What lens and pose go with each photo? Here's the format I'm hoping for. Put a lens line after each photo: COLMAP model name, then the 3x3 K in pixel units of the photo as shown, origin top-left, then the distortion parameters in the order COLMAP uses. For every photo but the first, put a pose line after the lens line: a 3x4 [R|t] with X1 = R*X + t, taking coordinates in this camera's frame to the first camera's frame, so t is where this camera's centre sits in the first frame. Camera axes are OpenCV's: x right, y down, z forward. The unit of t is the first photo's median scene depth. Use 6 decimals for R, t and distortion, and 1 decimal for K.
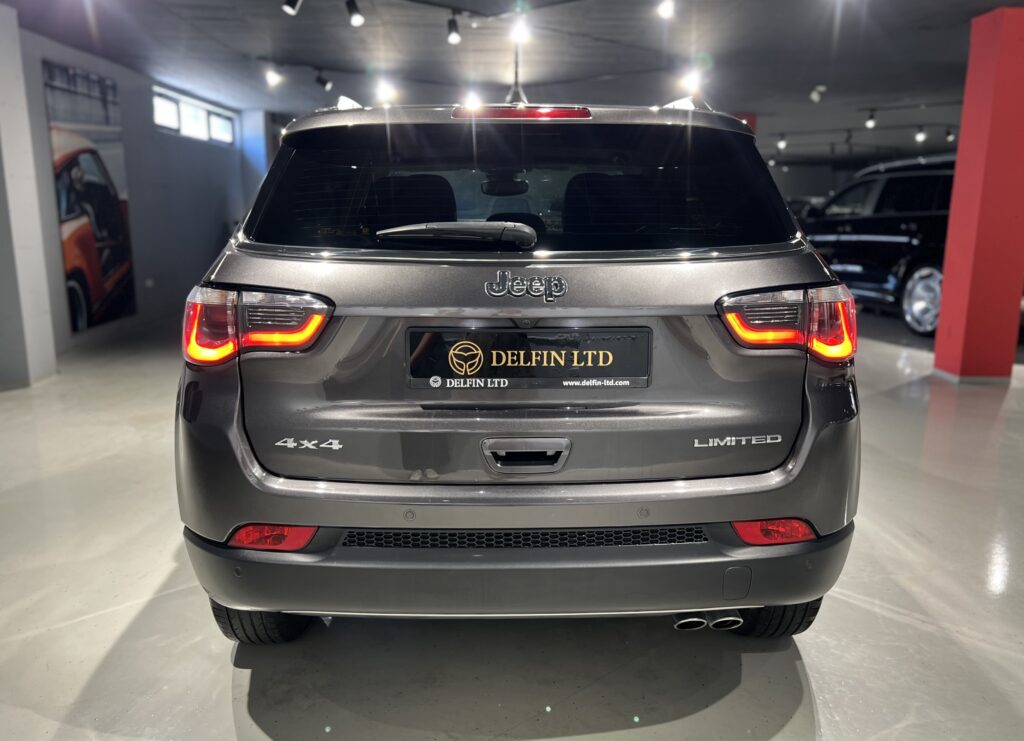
lens RADIAL K [[856.7, 0, 512.0], [0, 856.7, 370.5], [0, 0, 1]] dist [0.037228, 0.003118]
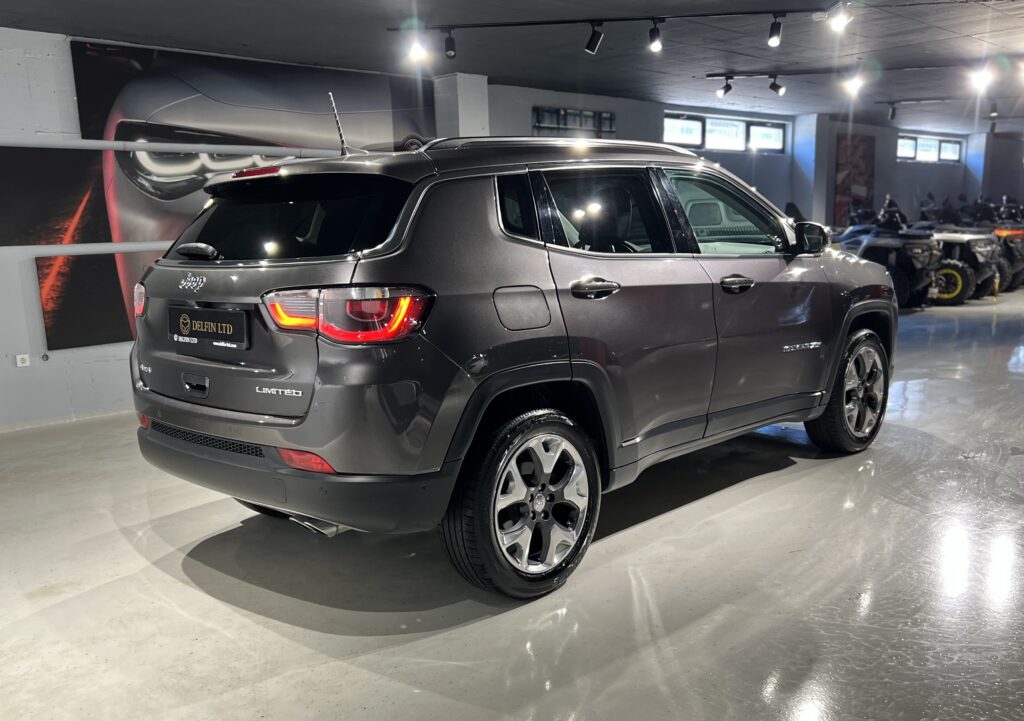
lens RADIAL K [[966.4, 0, 512.0], [0, 966.4, 360.5], [0, 0, 1]] dist [0.013839, 0.004838]
pose [[0.683985, 0.077081, -0.725413, 1.274553], [-0.098726, 0.995034, 0.012642, -0.022726], [0.722785, 0.062970, 0.688198, 0.109119]]
